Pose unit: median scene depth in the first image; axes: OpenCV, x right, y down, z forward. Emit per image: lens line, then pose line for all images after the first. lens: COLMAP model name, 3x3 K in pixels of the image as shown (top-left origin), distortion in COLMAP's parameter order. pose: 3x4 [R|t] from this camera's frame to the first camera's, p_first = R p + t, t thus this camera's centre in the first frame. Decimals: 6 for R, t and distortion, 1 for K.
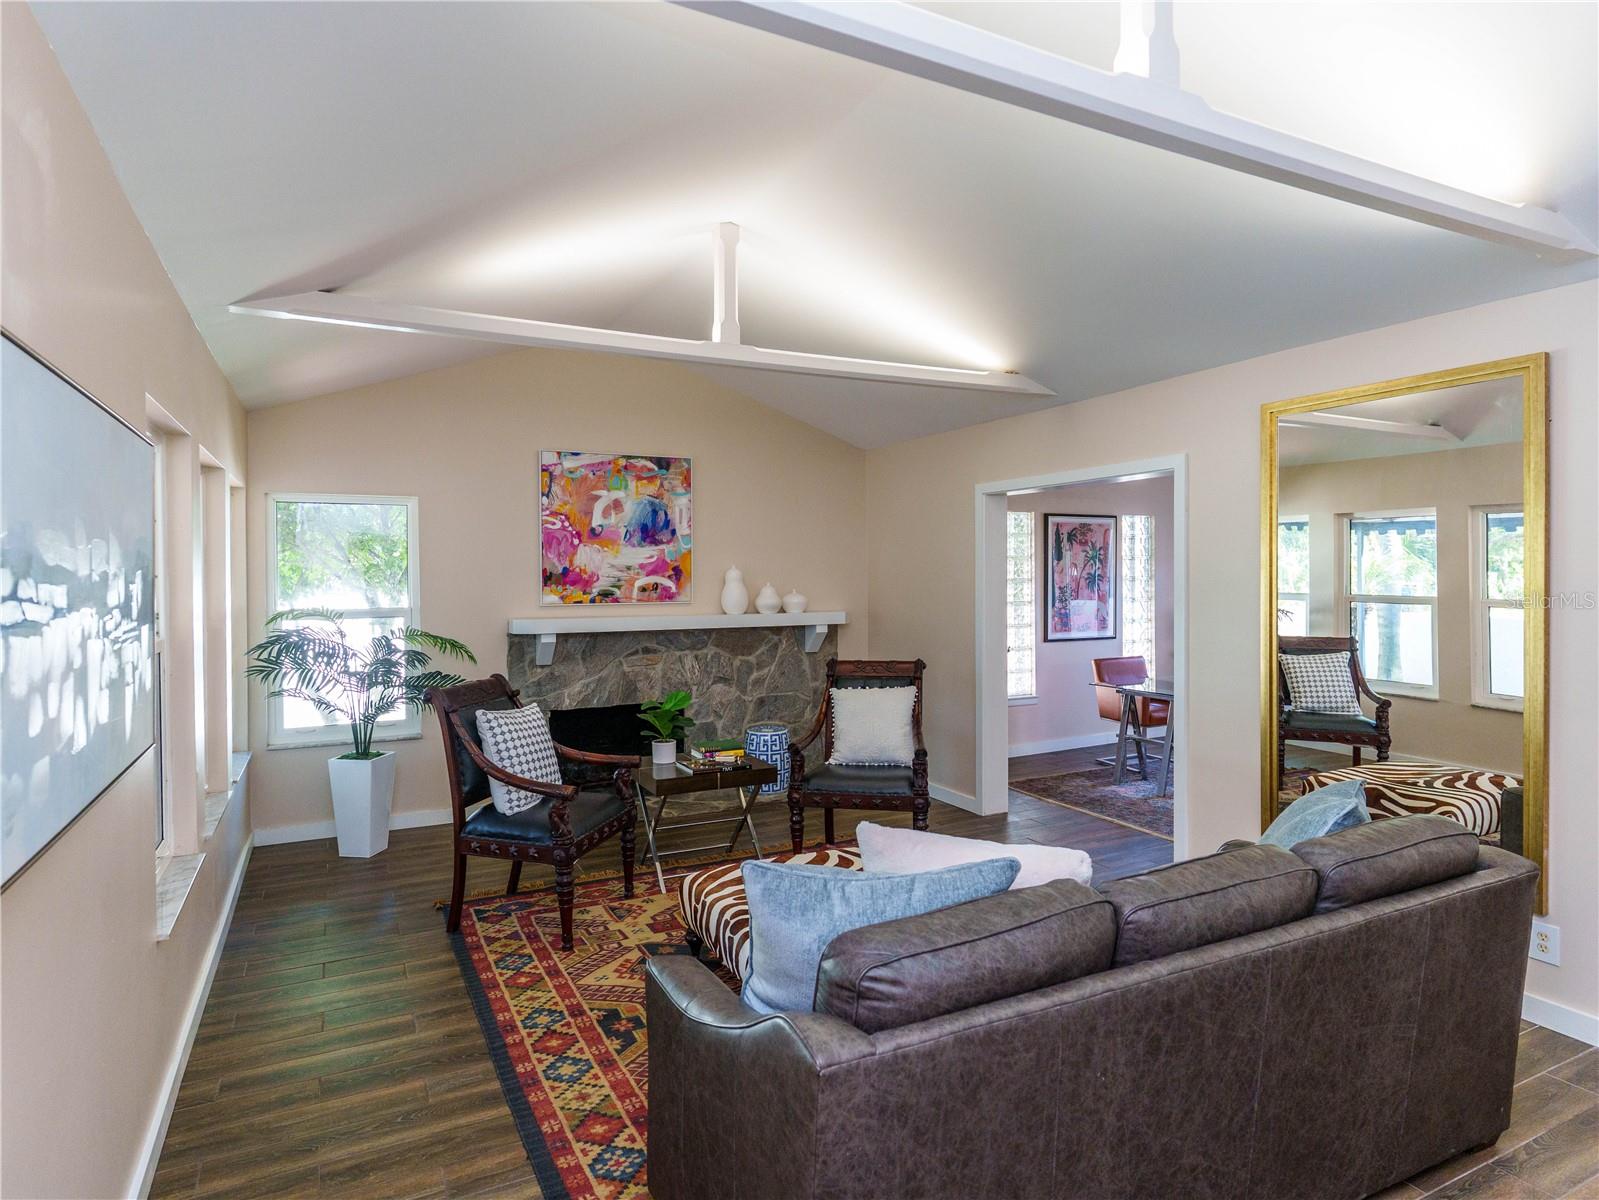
lens RADIAL K [[901.9, 0, 804.4], [0, 901.9, 594.2], [0, 0, 1]] dist [-0.002560, 0.002776]
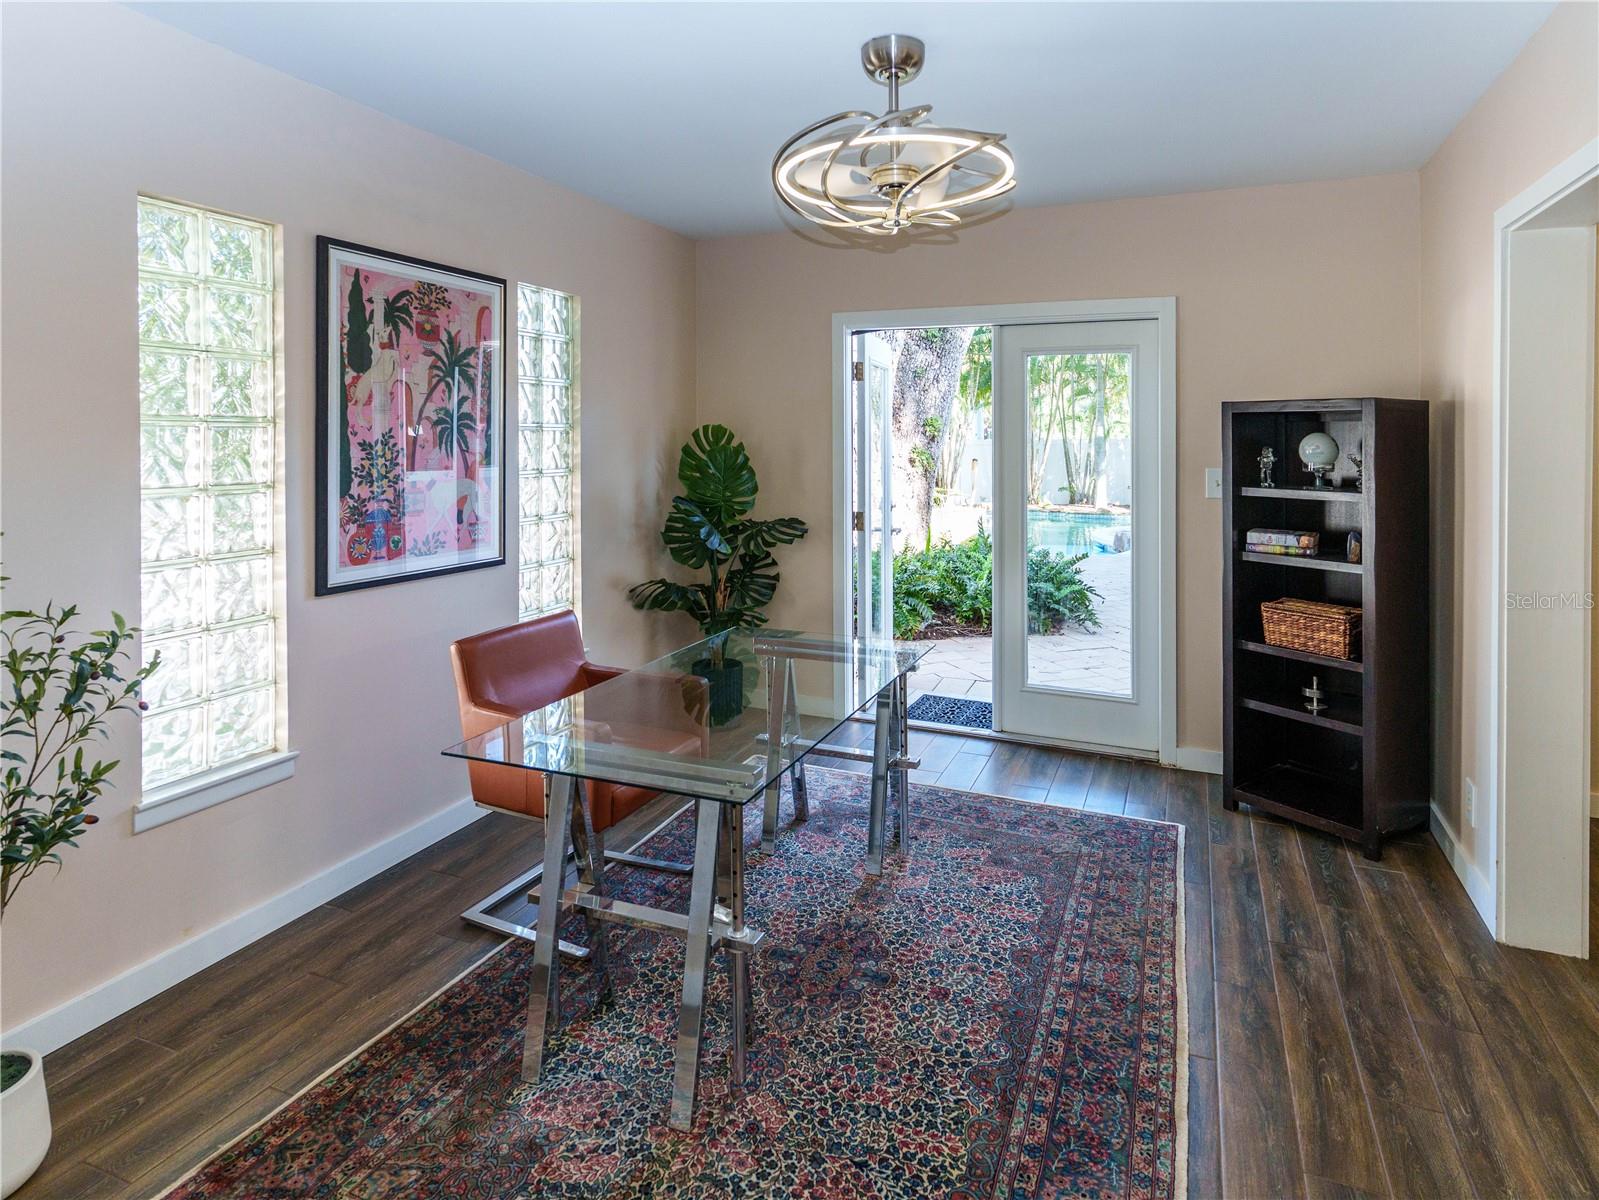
lens RADIAL K [[901.9, 0, 817.8], [0, 901.9, 435.9], [0, 0, 1]] dist [-0.002560, 0.002776]
pose [[0.754540, 0.019038, 0.655977, 0.191049], [-0.006414, 0.999745, -0.021637, -0.003646], [-0.656222, 0.012118, 0.754470, 0.626147]]
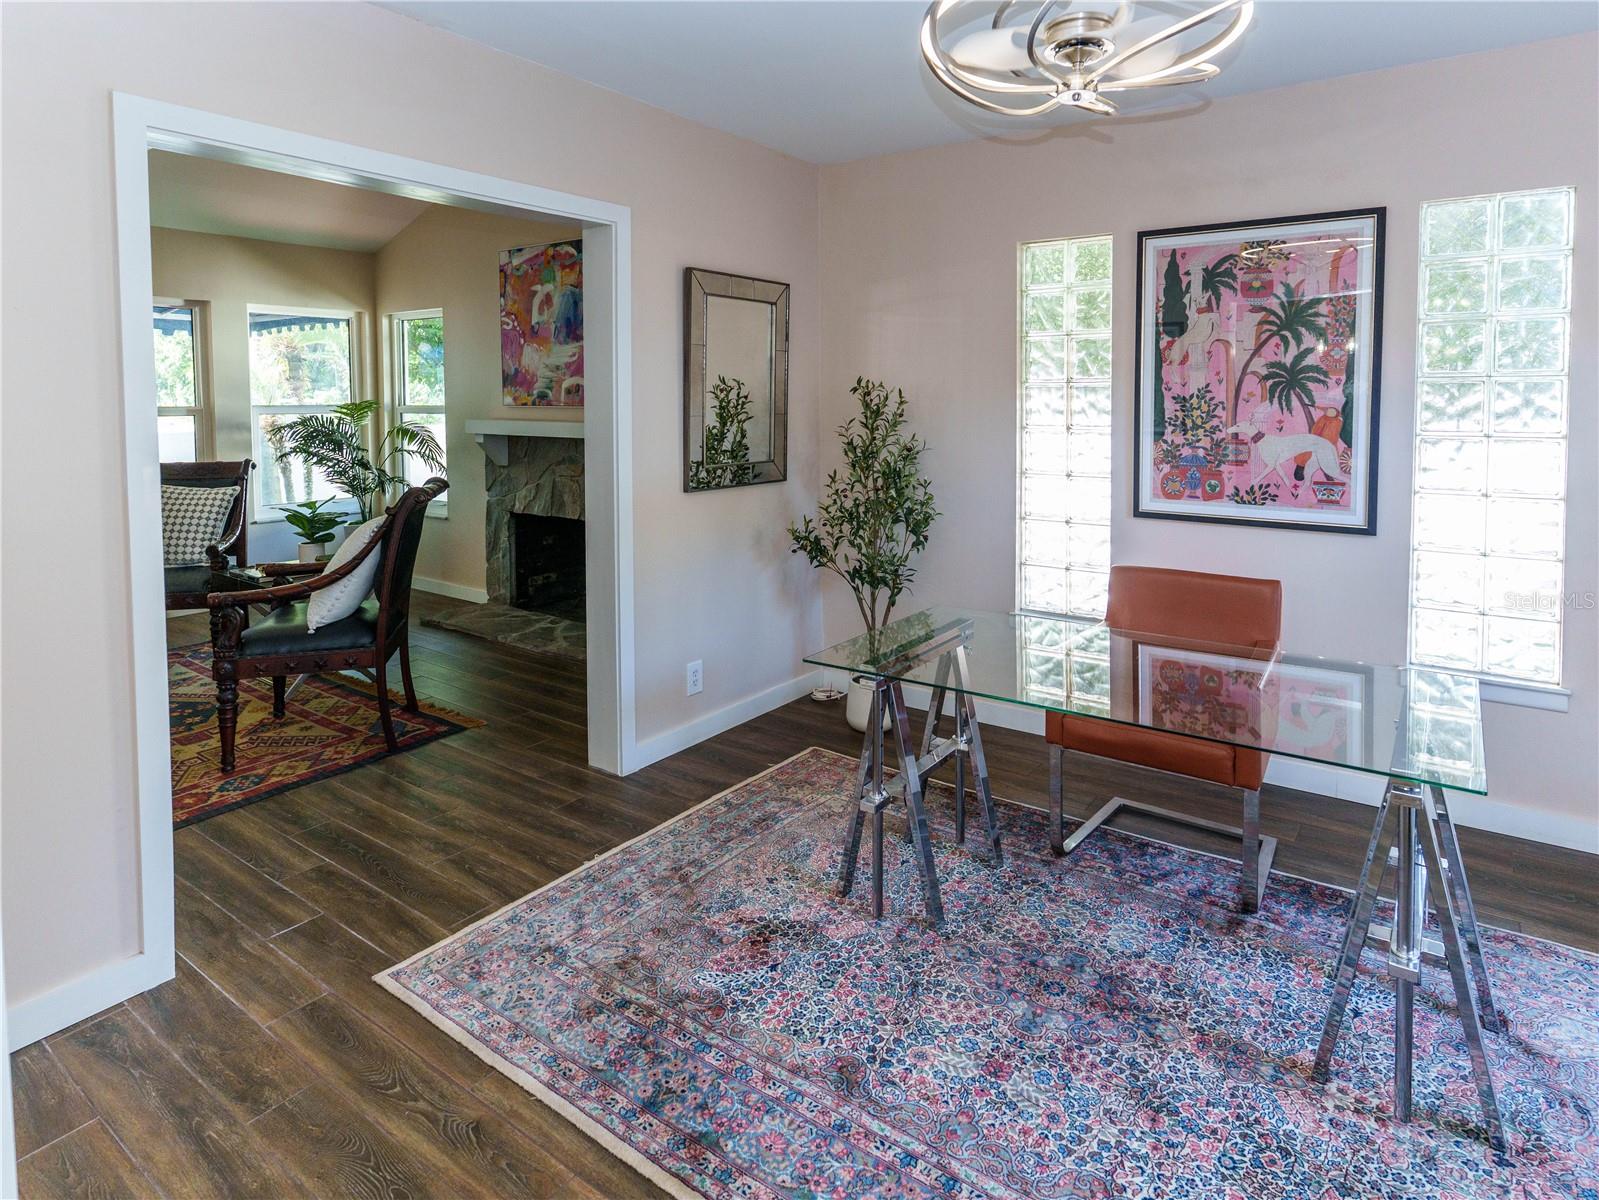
lens RADIAL K [[901.9, 0, 843.6], [0, 901.9, 442.8], [0, 0, 1]] dist [-0.002560, 0.002776]
pose [[0.488270, 0.054368, -0.870997, 0.622897], [-0.017937, 0.998472, 0.052270, -0.005387], [0.872508, -0.009898, 0.488500, 0.677318]]
